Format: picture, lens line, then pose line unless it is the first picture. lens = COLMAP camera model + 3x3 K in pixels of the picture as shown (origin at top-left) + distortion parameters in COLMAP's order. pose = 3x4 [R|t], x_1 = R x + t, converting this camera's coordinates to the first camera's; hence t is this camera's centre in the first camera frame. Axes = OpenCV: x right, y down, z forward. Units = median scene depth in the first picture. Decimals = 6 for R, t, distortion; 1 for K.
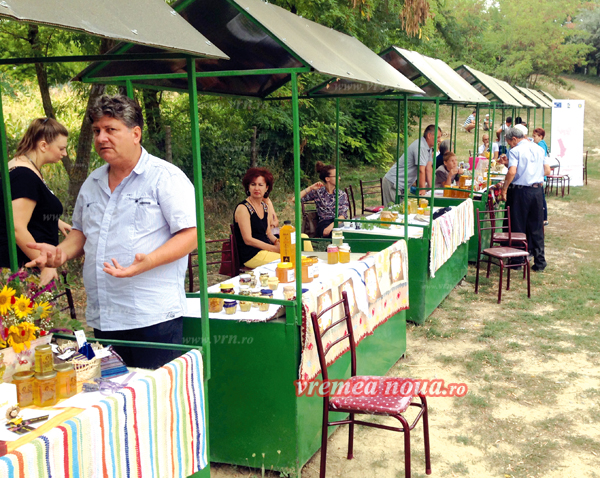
lens RADIAL K [[748.2, 0, 300.0], [0, 748.2, 239.0], [0, 0, 1]] dist [-0.000605, -0.006371]
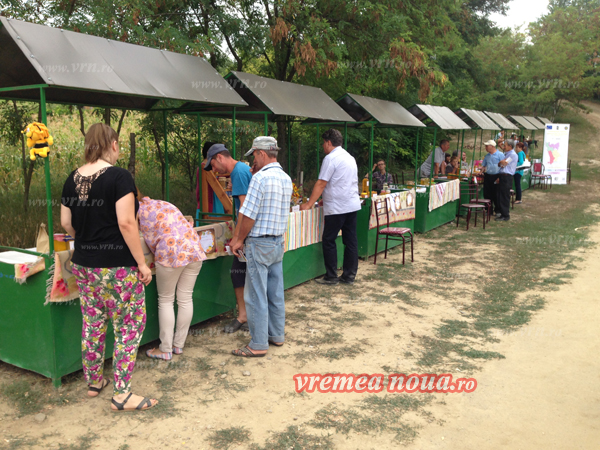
lens RADIAL K [[577.1, 0, 300.0], [0, 577.1, 225.0], [0, 0, 1]] dist [0.102677, -0.007761]
pose [[0.993577, 0.034403, -0.107805, -0.017513], [-0.034717, 0.999397, -0.001037, 0.128294], [0.107704, 0.004773, 0.994172, -0.866006]]
